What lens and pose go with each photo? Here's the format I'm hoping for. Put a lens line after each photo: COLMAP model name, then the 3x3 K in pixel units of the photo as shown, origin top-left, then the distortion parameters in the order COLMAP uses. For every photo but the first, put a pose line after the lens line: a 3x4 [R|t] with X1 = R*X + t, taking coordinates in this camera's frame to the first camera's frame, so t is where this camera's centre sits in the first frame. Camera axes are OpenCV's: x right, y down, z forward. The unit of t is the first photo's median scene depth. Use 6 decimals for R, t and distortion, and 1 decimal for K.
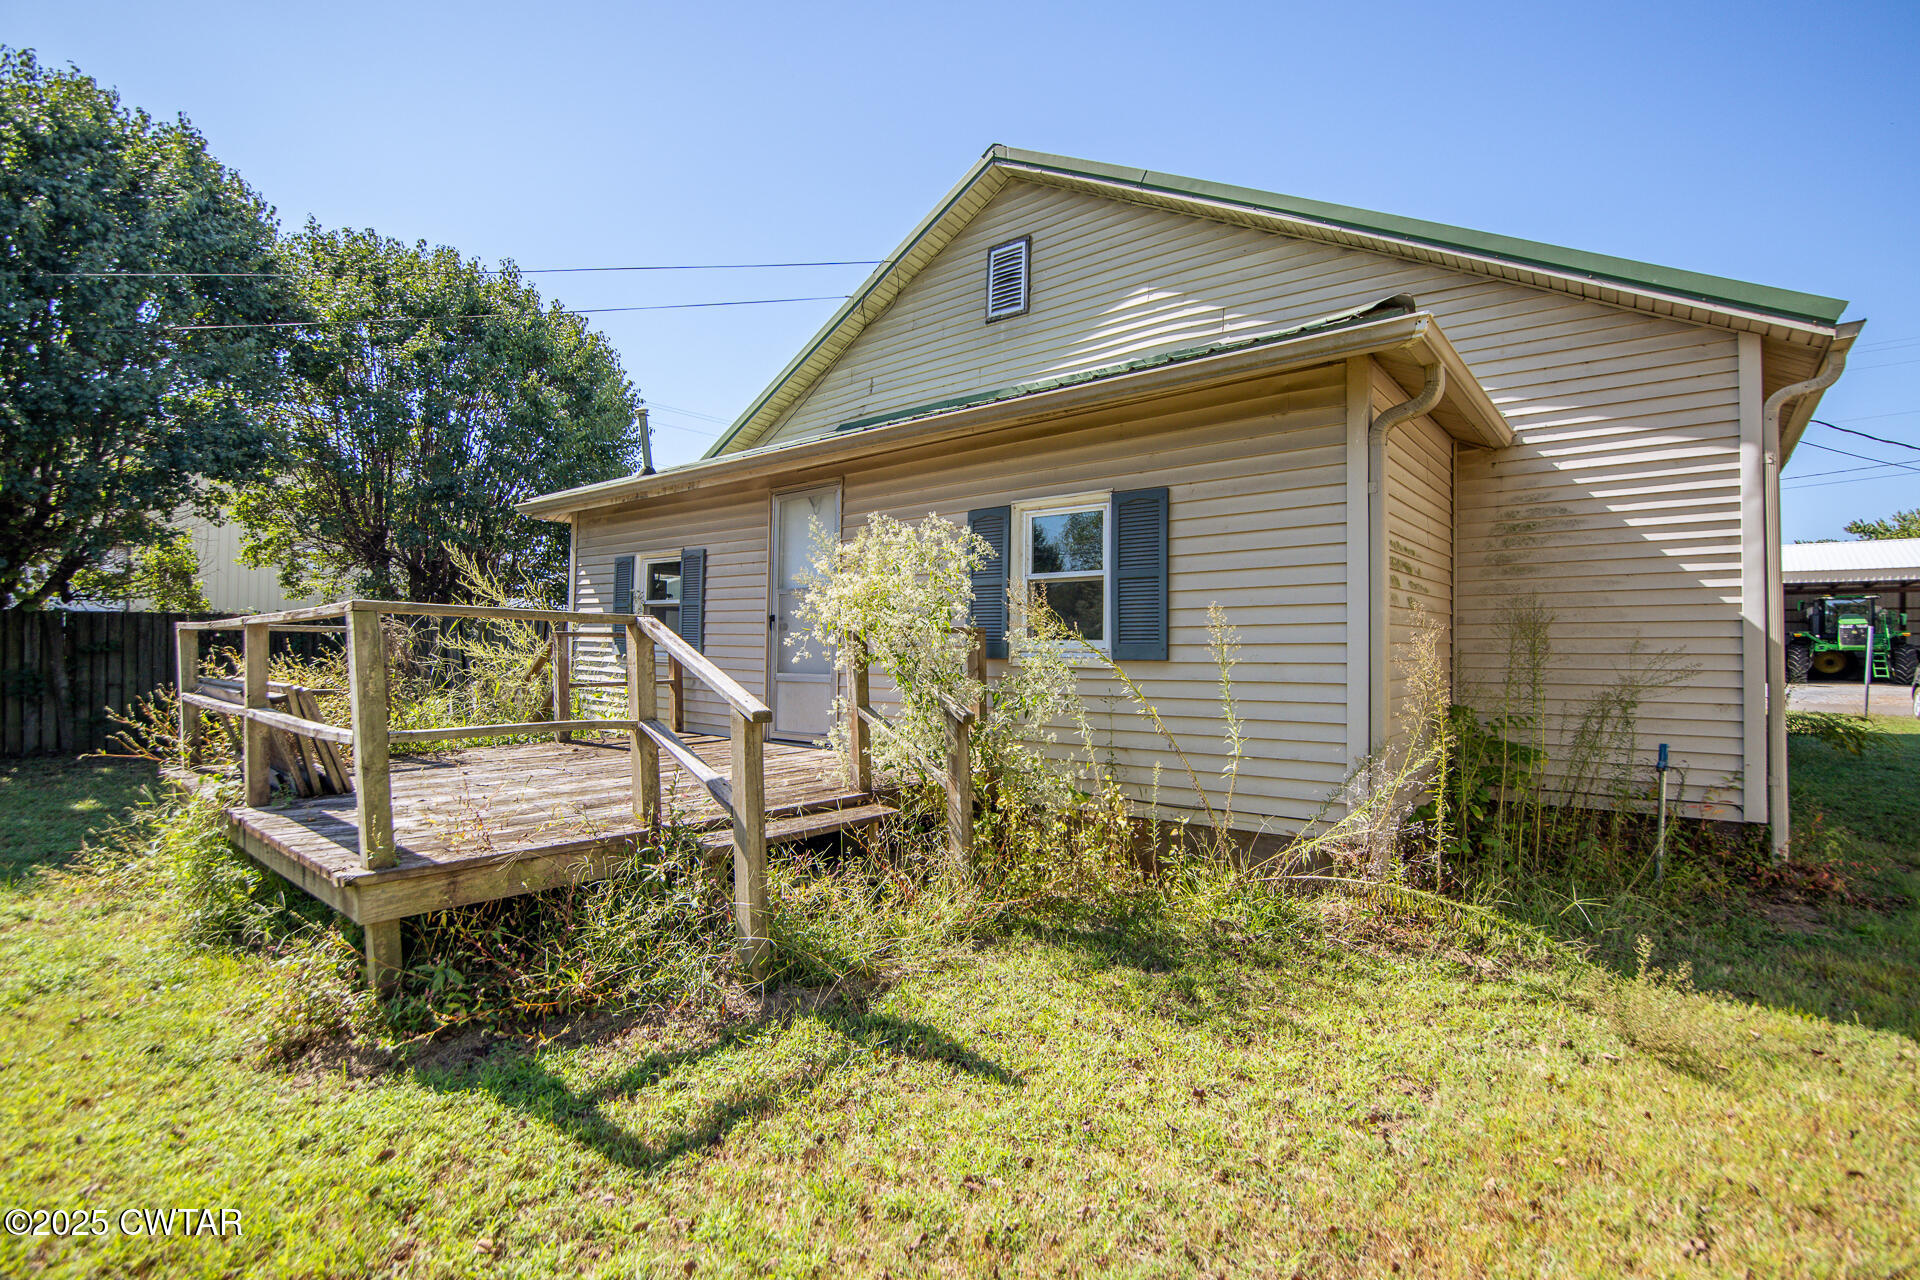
lens RADIAL K [[847.4, 0, 958.4], [0, 847.4, 638.8], [0, 0, 1]] dist [-0.005451, -0.000768]
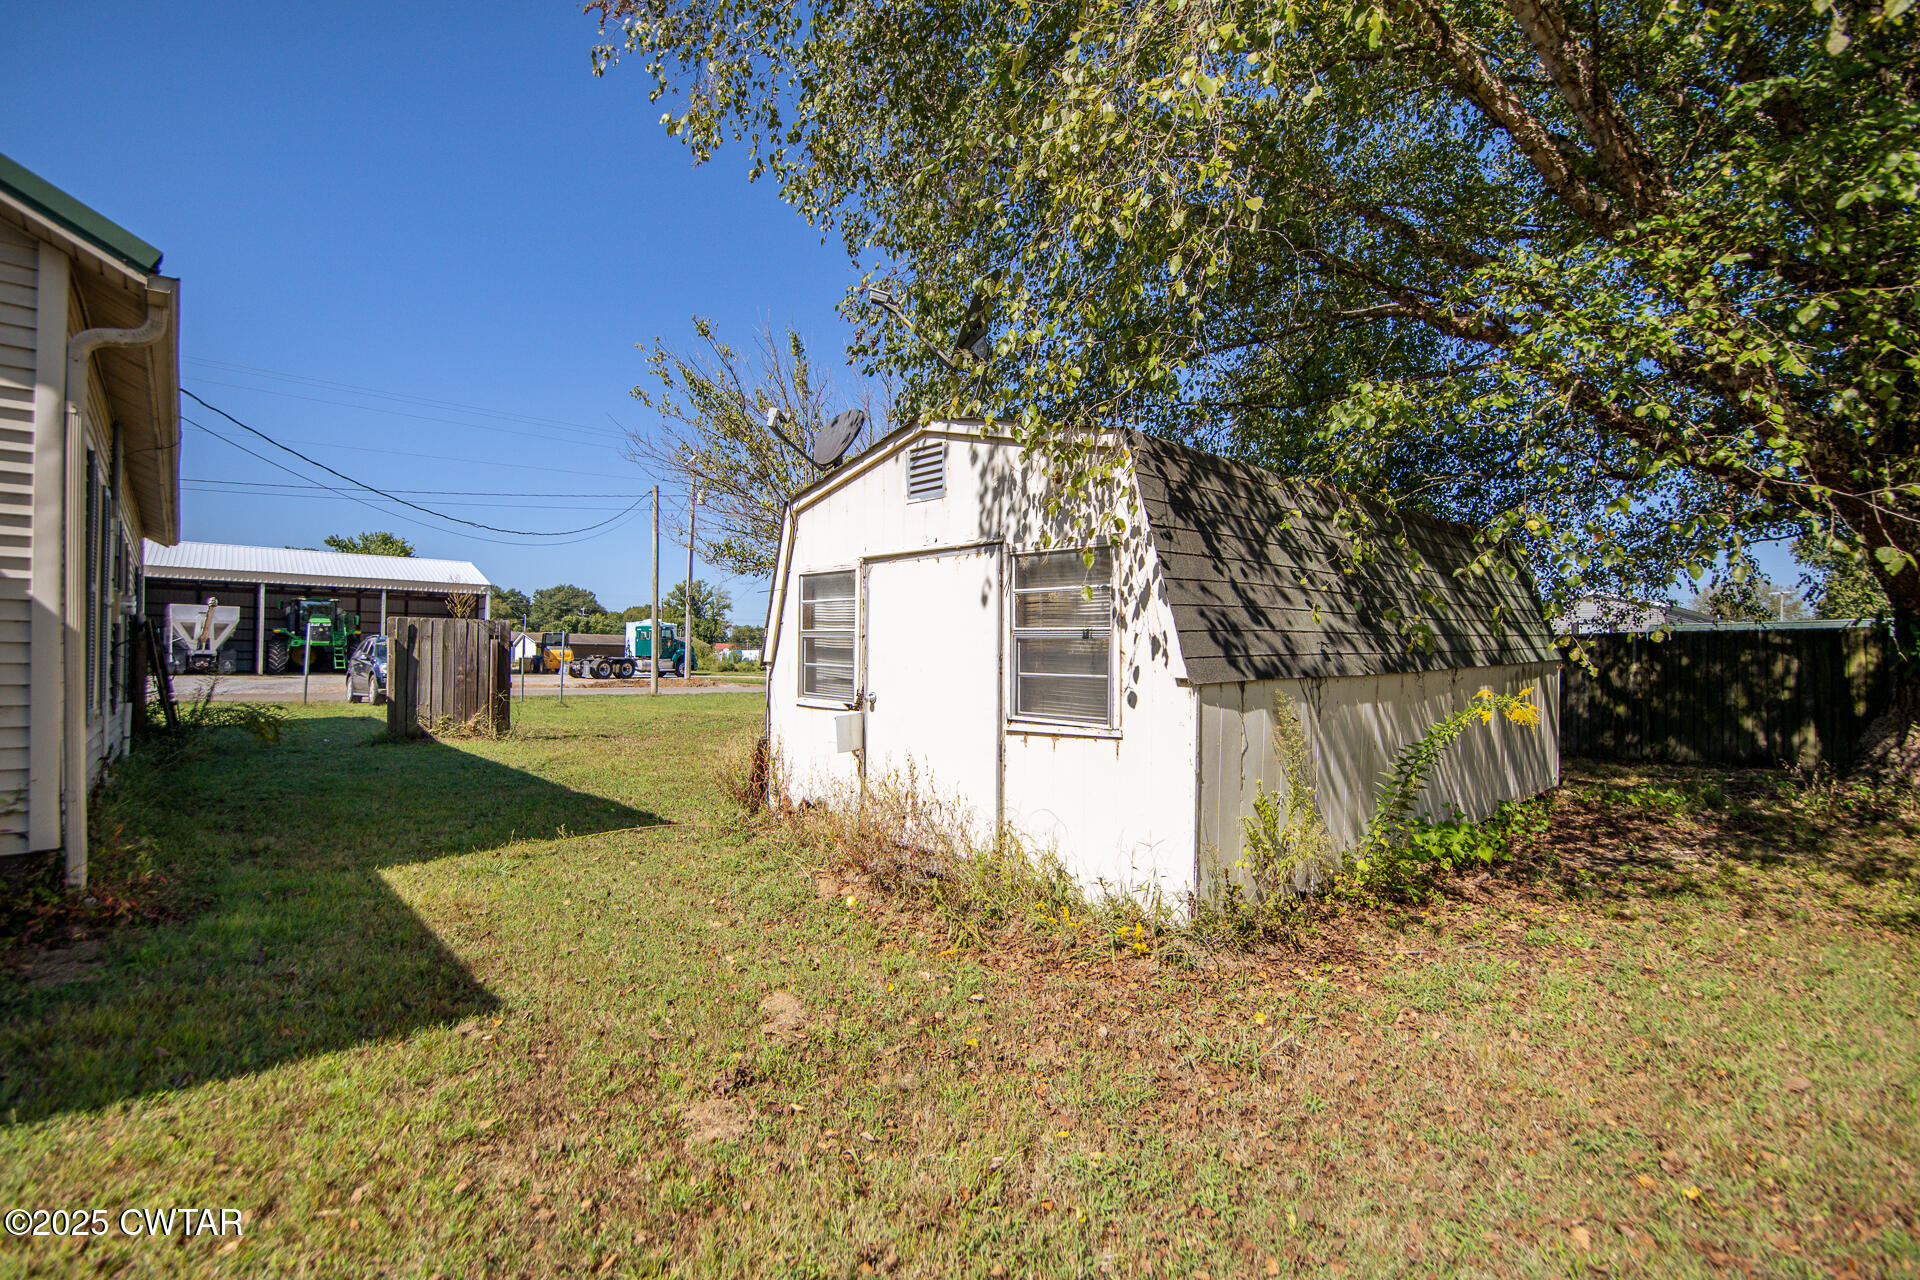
lens RADIAL K [[847.4, 0, 959.0], [0, 847.4, 643.2], [0, 0, 1]] dist [-0.005451, -0.000768]
pose [[0.112711, 0.009383, 0.993584, 0.232847], [-0.020804, 0.999758, -0.007082, 0.005429], [-0.993410, -0.019872, 0.112879, 0.031453]]
